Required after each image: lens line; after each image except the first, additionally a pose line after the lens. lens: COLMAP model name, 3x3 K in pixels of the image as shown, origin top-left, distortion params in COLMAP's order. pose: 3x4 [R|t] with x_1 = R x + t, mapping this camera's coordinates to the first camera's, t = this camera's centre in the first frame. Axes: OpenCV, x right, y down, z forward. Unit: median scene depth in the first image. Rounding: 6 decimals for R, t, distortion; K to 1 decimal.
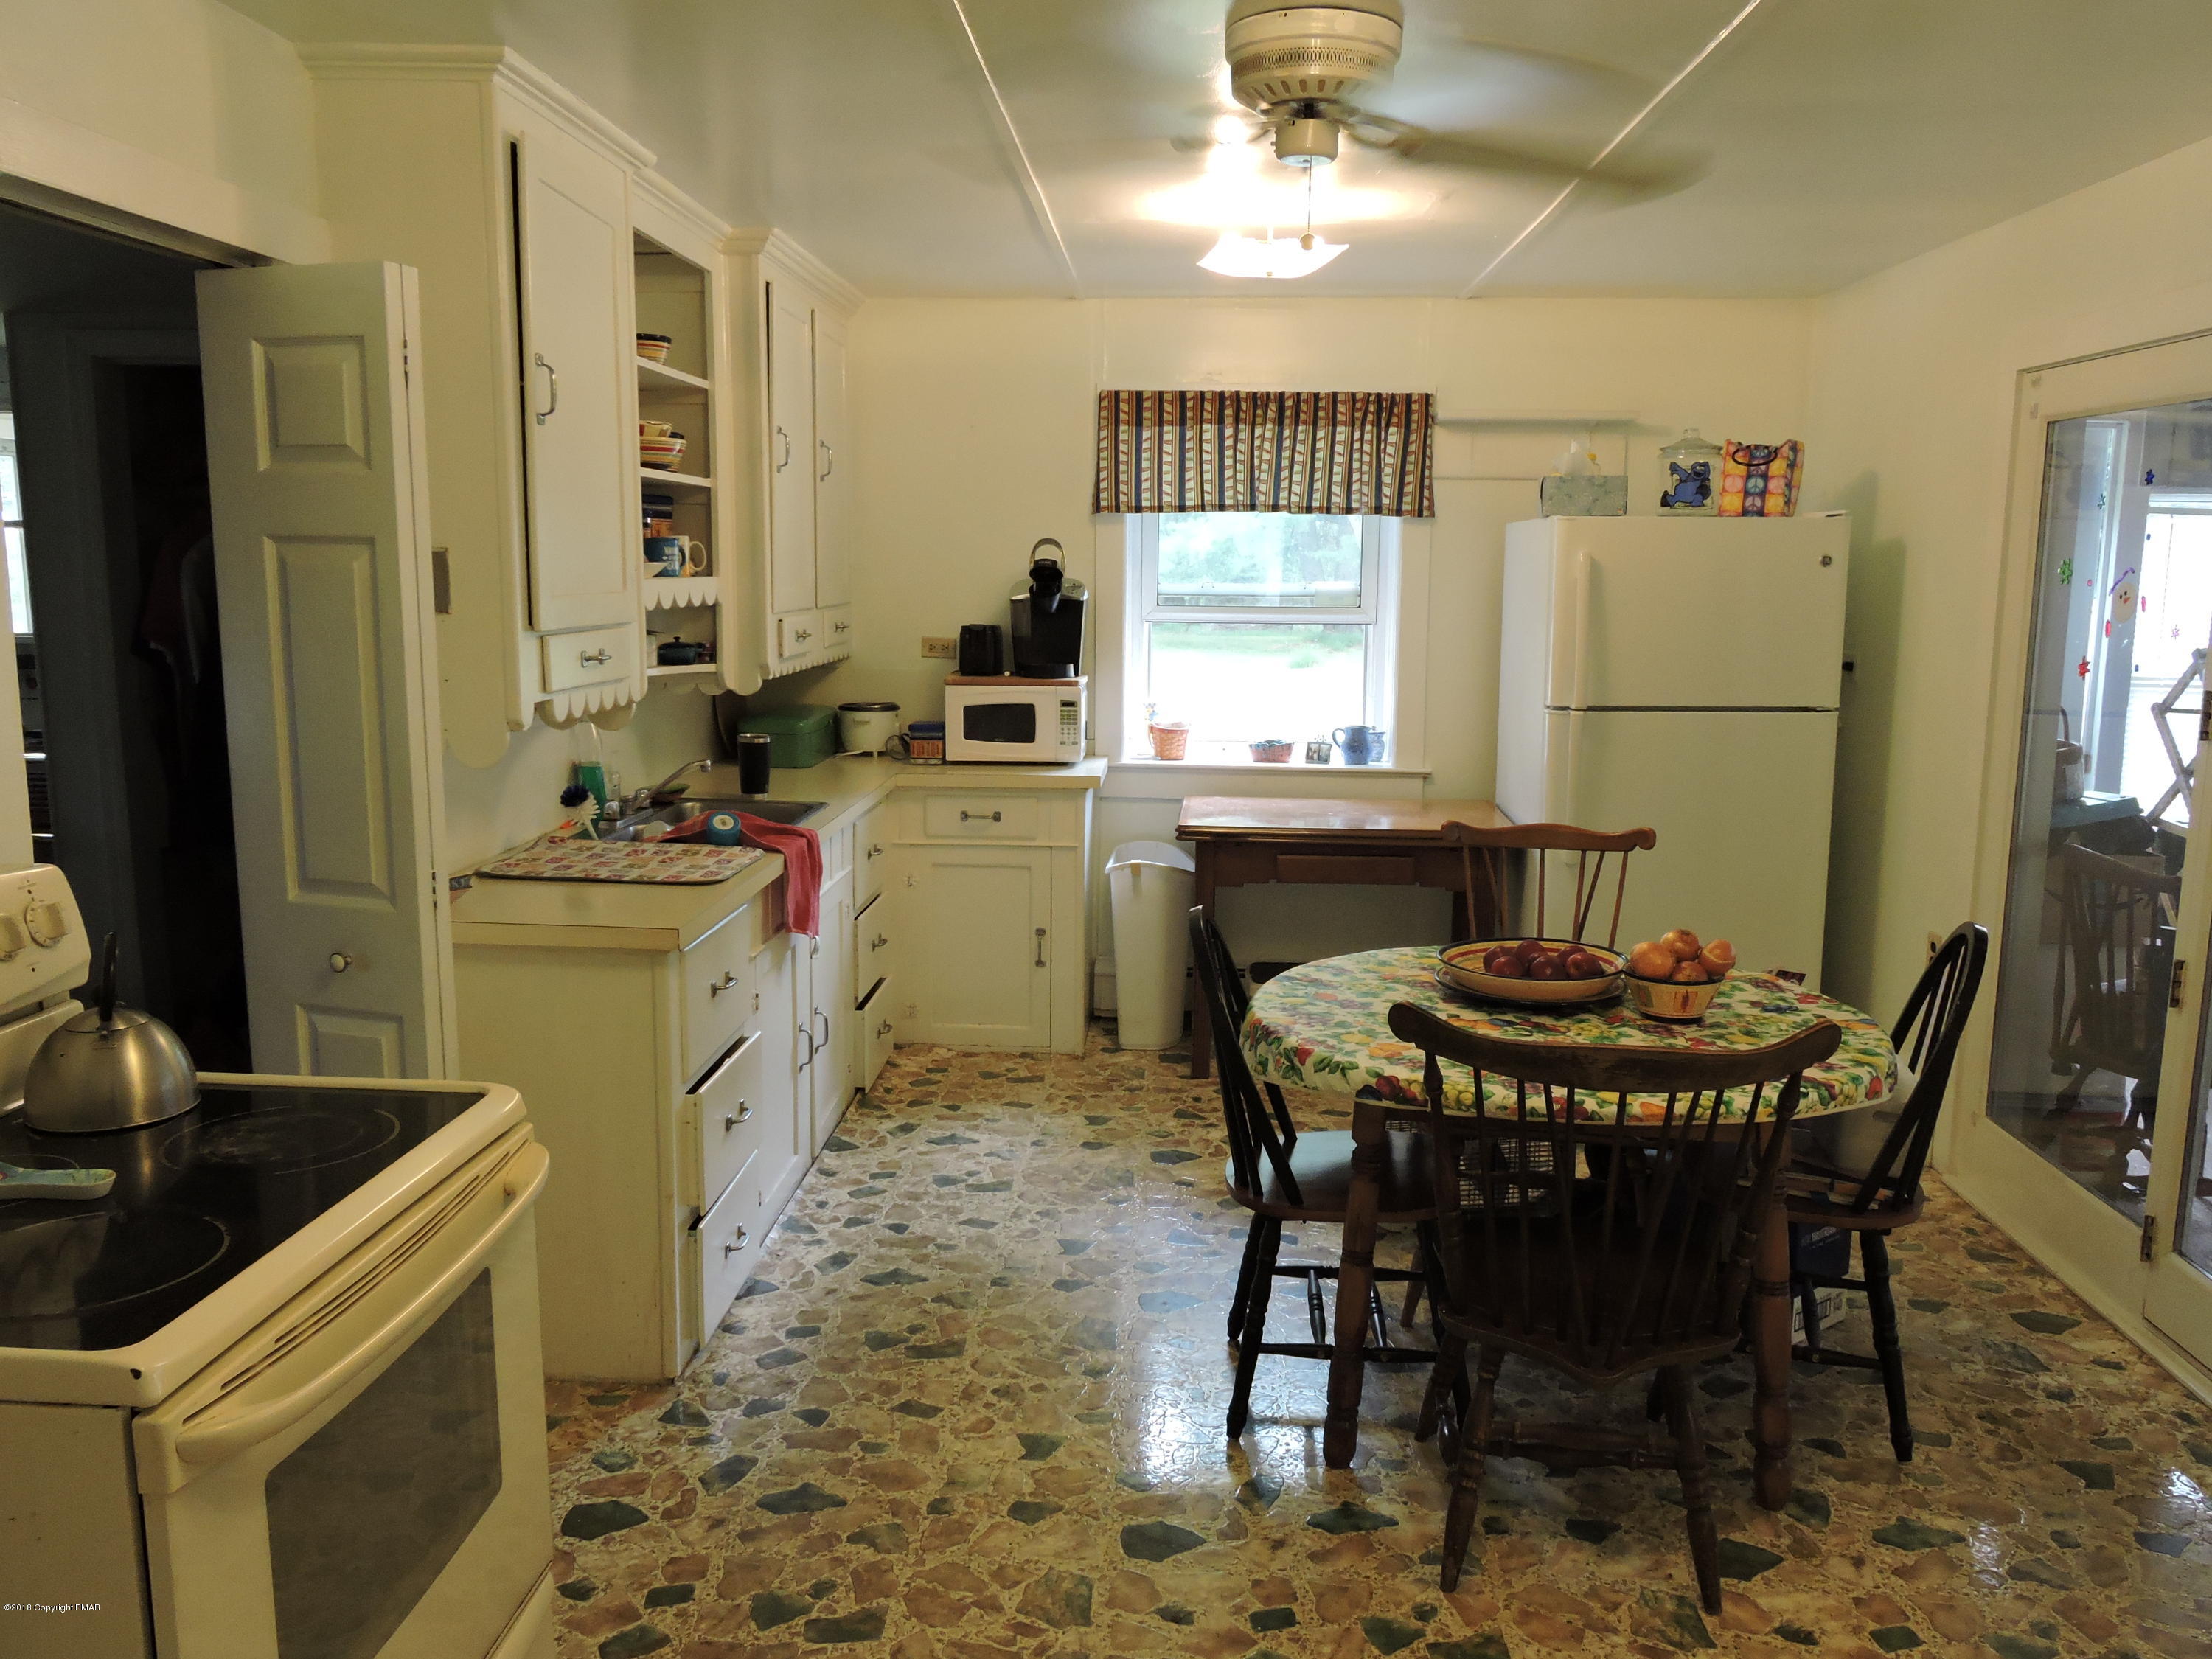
lens RADIAL K [[1735.5, 0, 1106.0], [0, 1735.5, 829.5], [0, 0, 1]] dist [-0.018311, 0.009497]
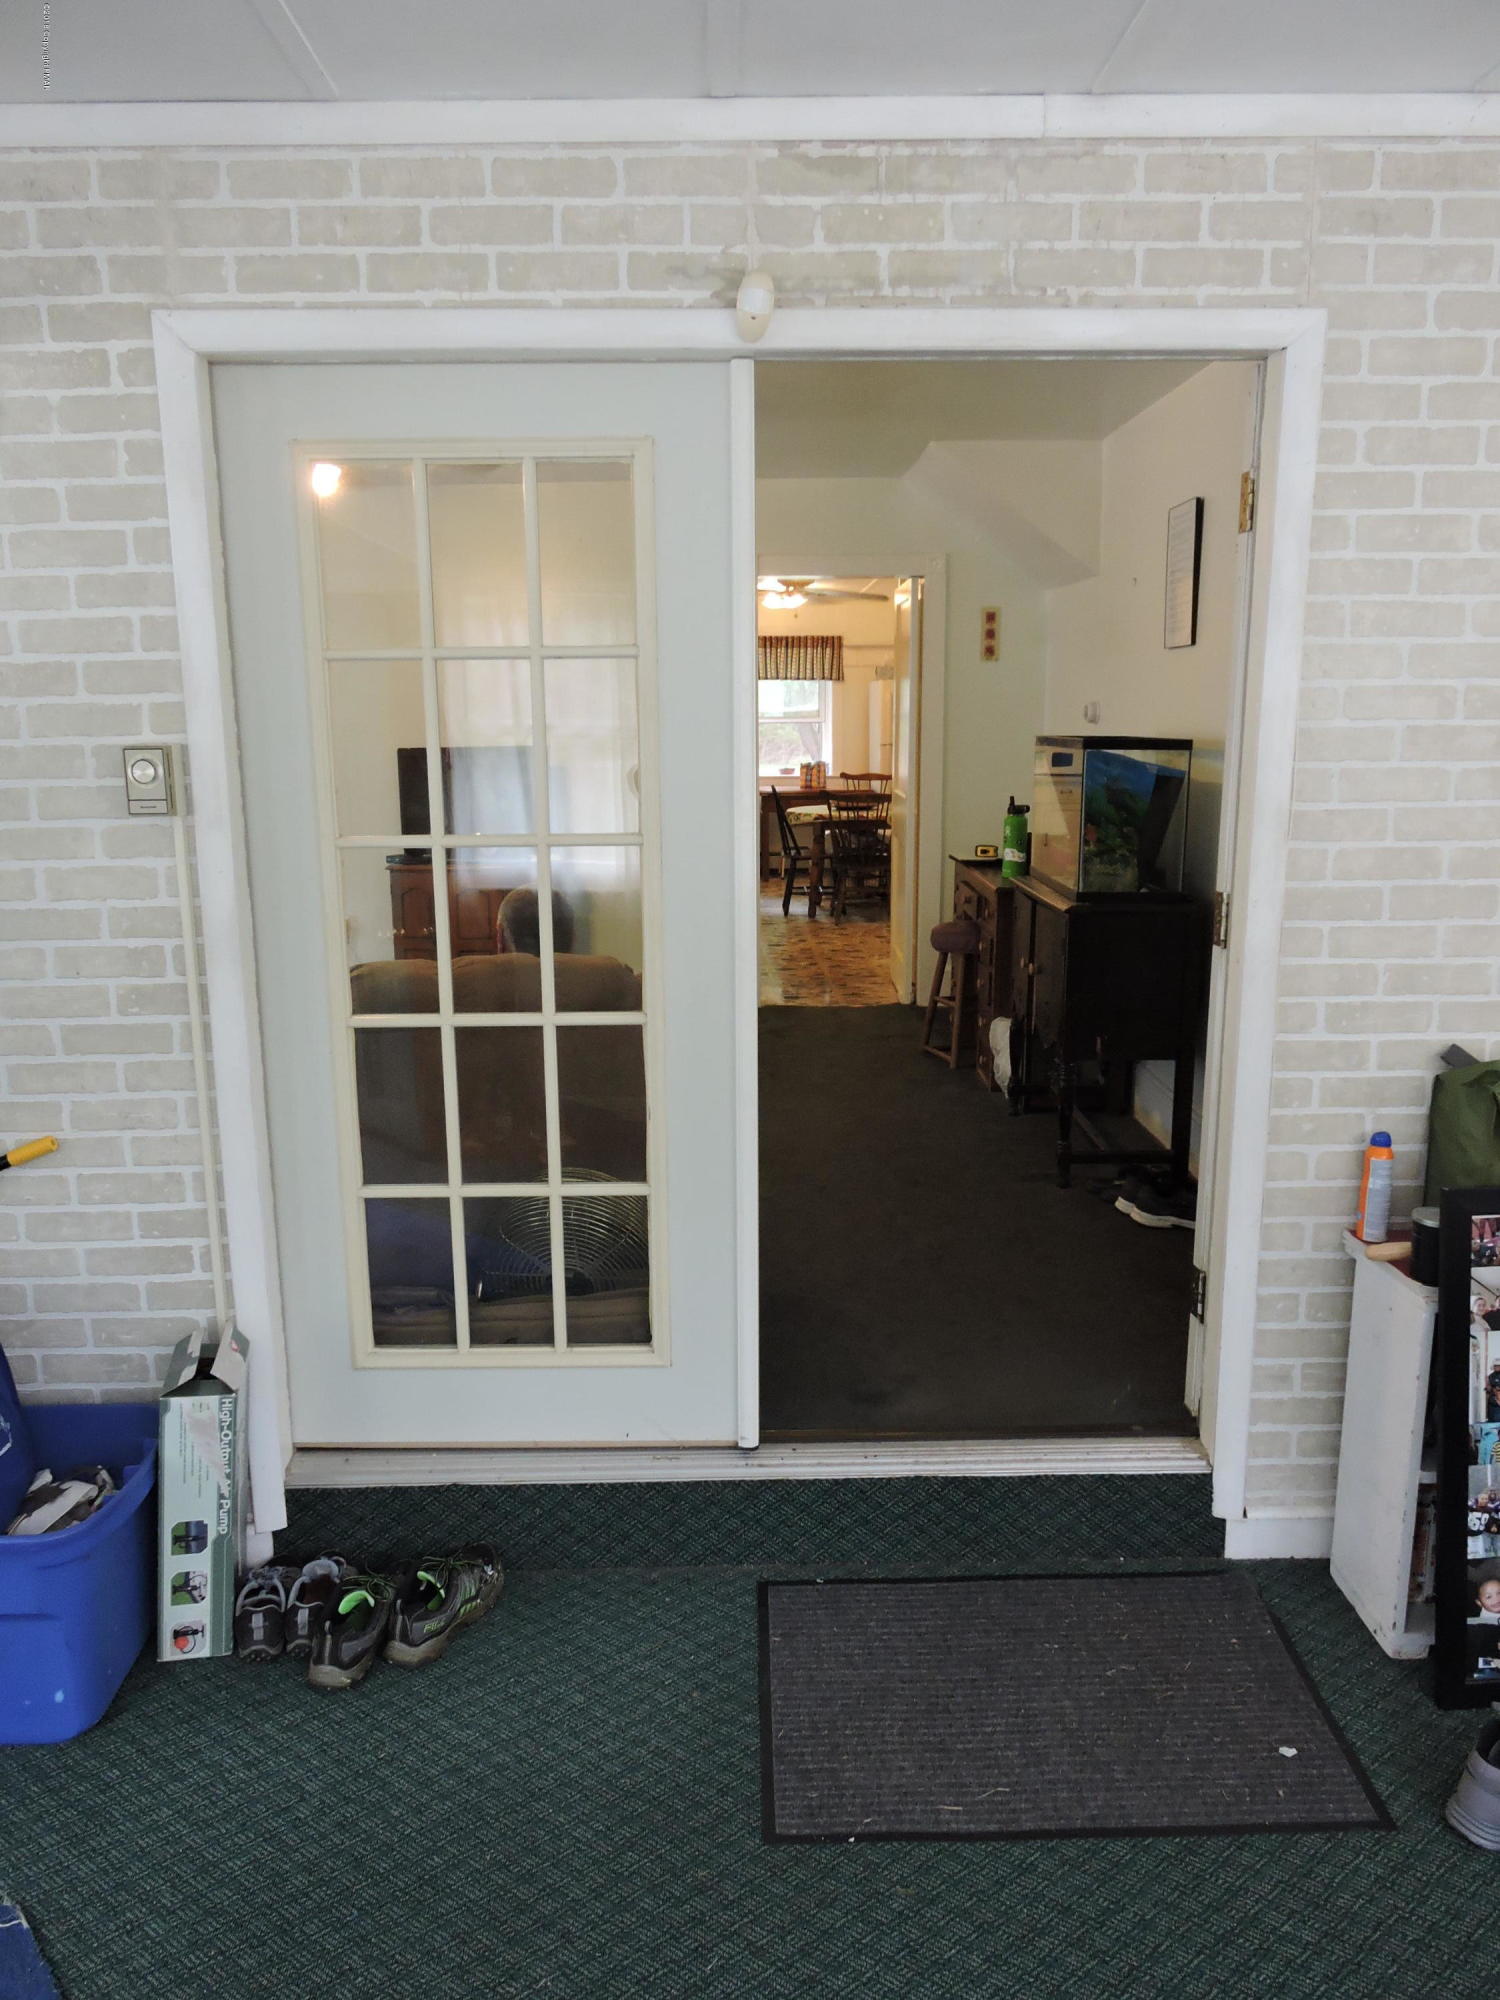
lens RADIAL K [[1426.7, 0, 750.0], [0, 1426.7, 1000.0], [0, 0, 1]] dist [0.001037, -0.005916]
pose [[0.996846, -0.034642, 0.071393, -0.138928], [0.031721, 0.998628, 0.041660, 0.227453], [-0.072738, -0.039264, 0.996578, -1.272763]]
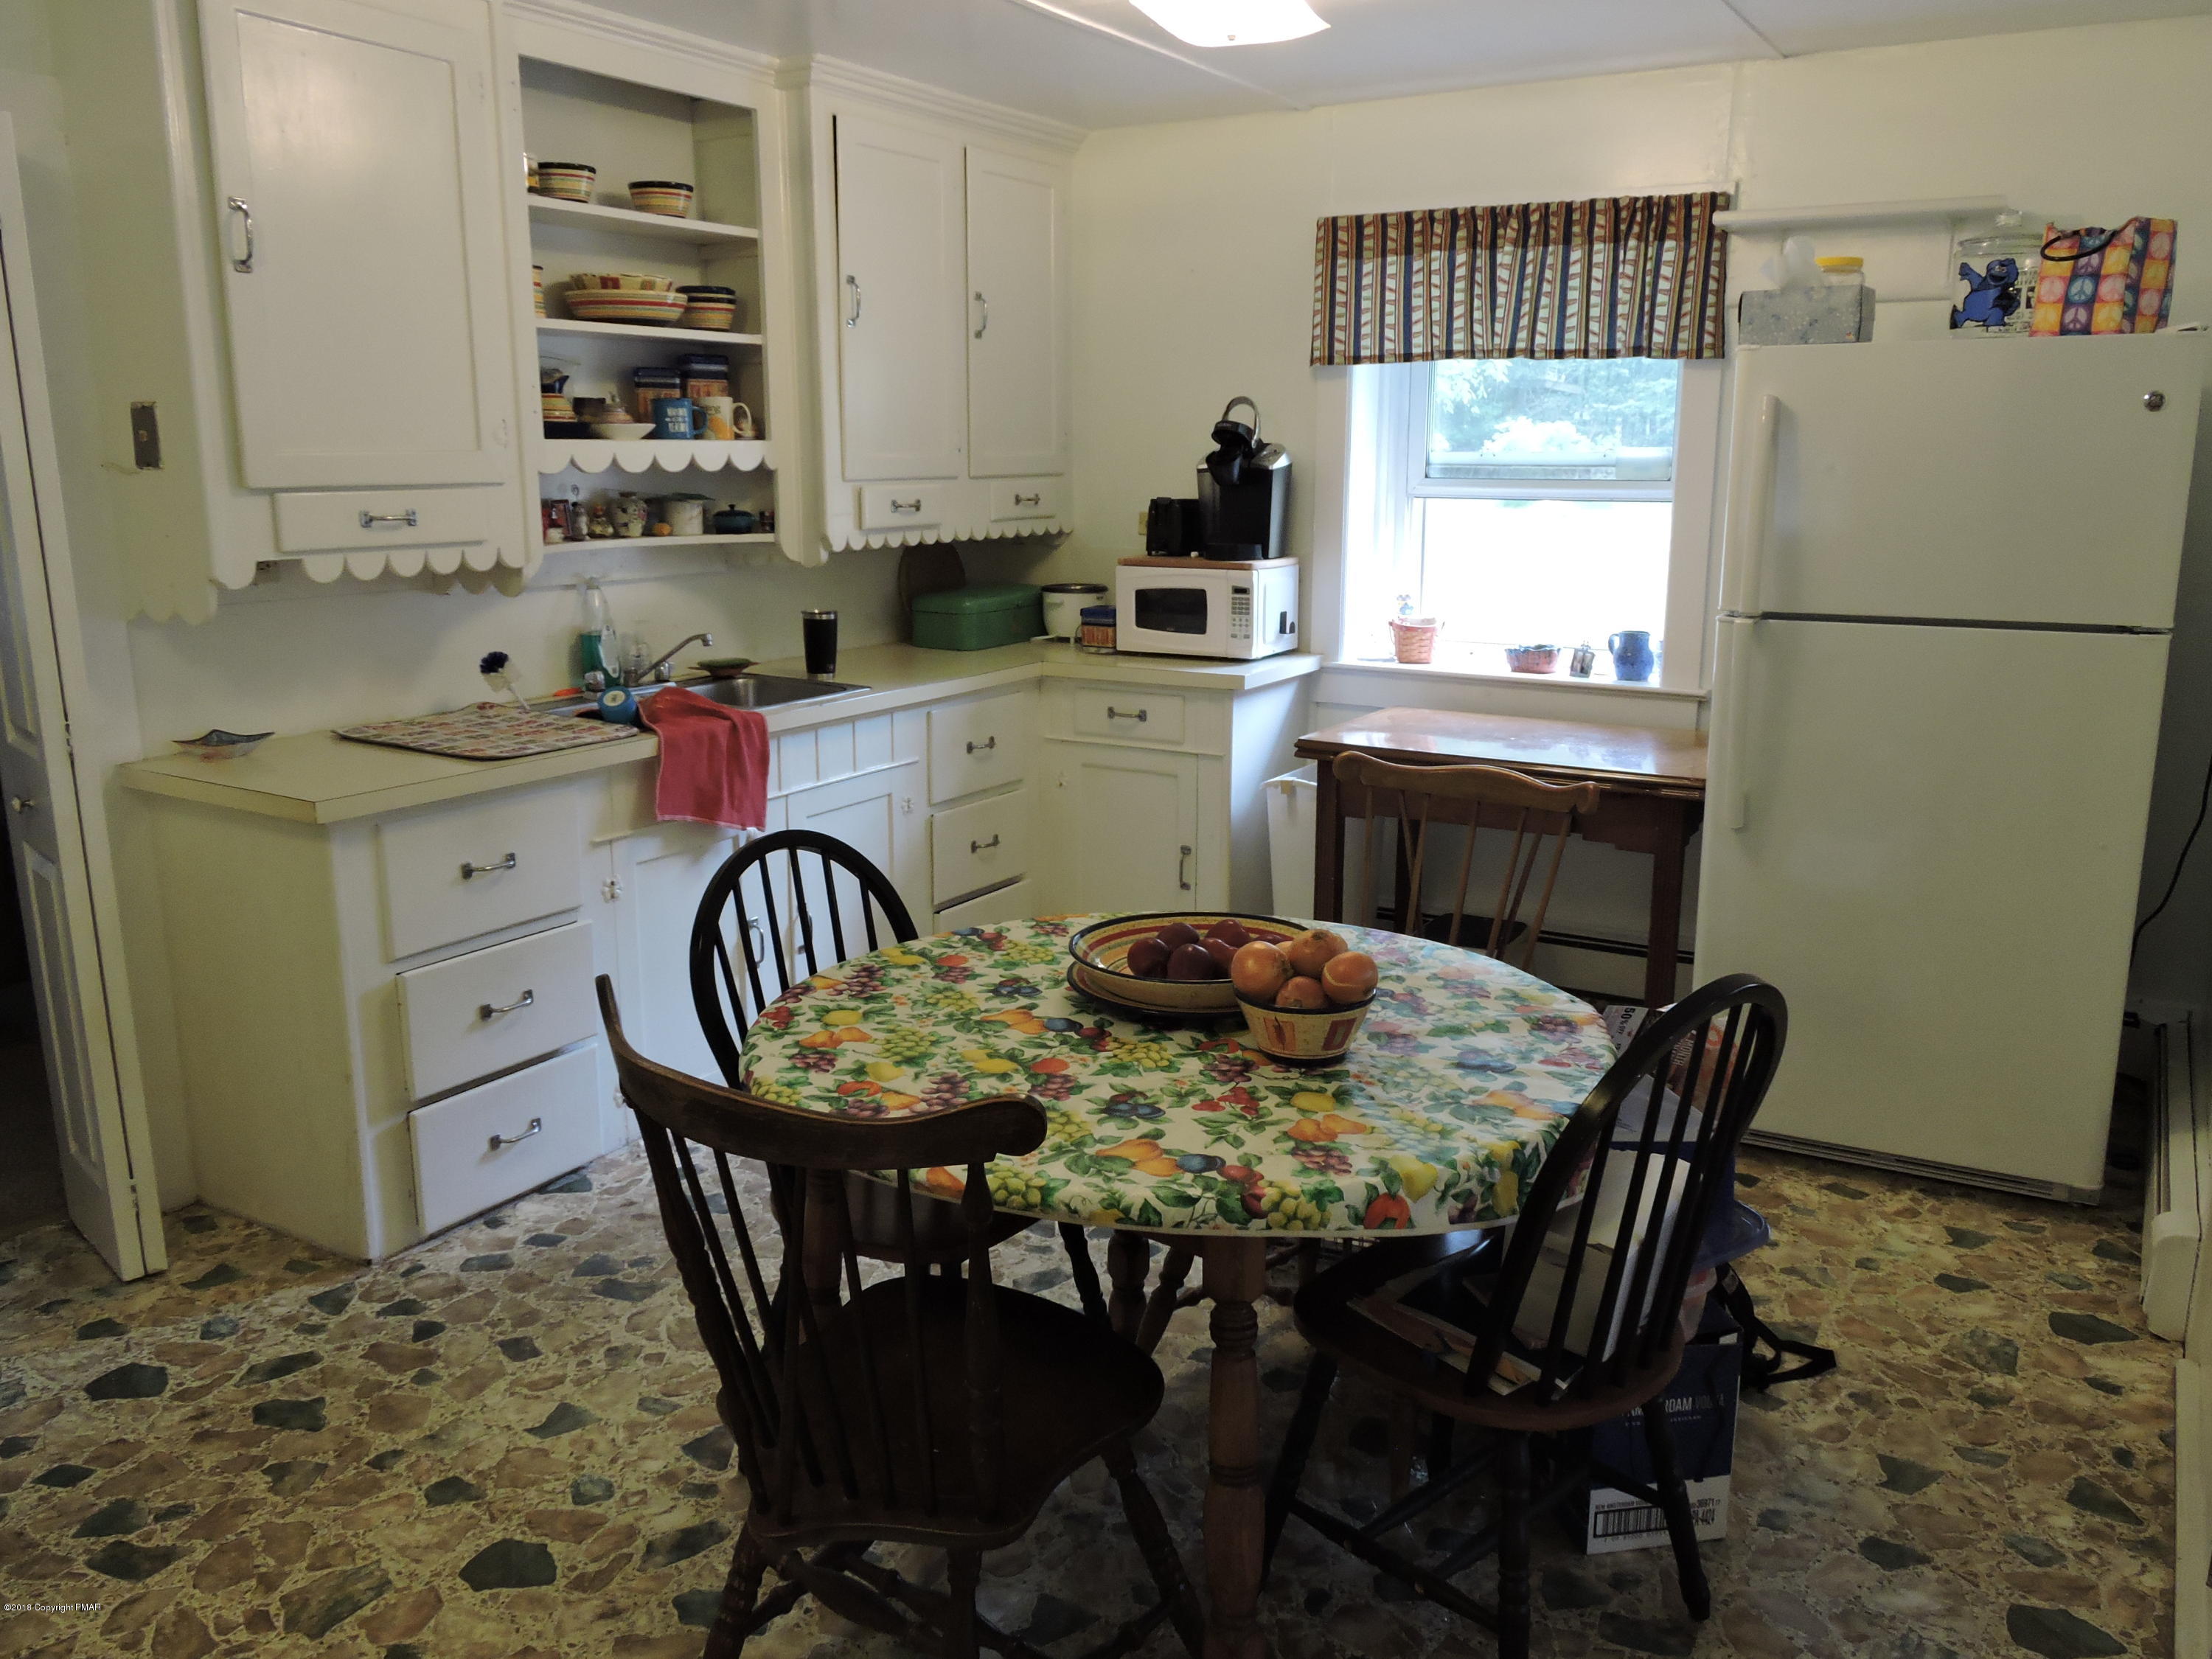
lens RADIAL K [[1735.5, 0, 1106.0], [0, 1735.5, 829.5], [0, 0, 1]] dist [-0.018311, 0.009497]
pose [[0.882974, 0.093532, -0.460009, 0.325457], [-0.064723, 0.994847, 0.078044, -0.017239], [0.464938, -0.039138, 0.884478, 0.201372]]
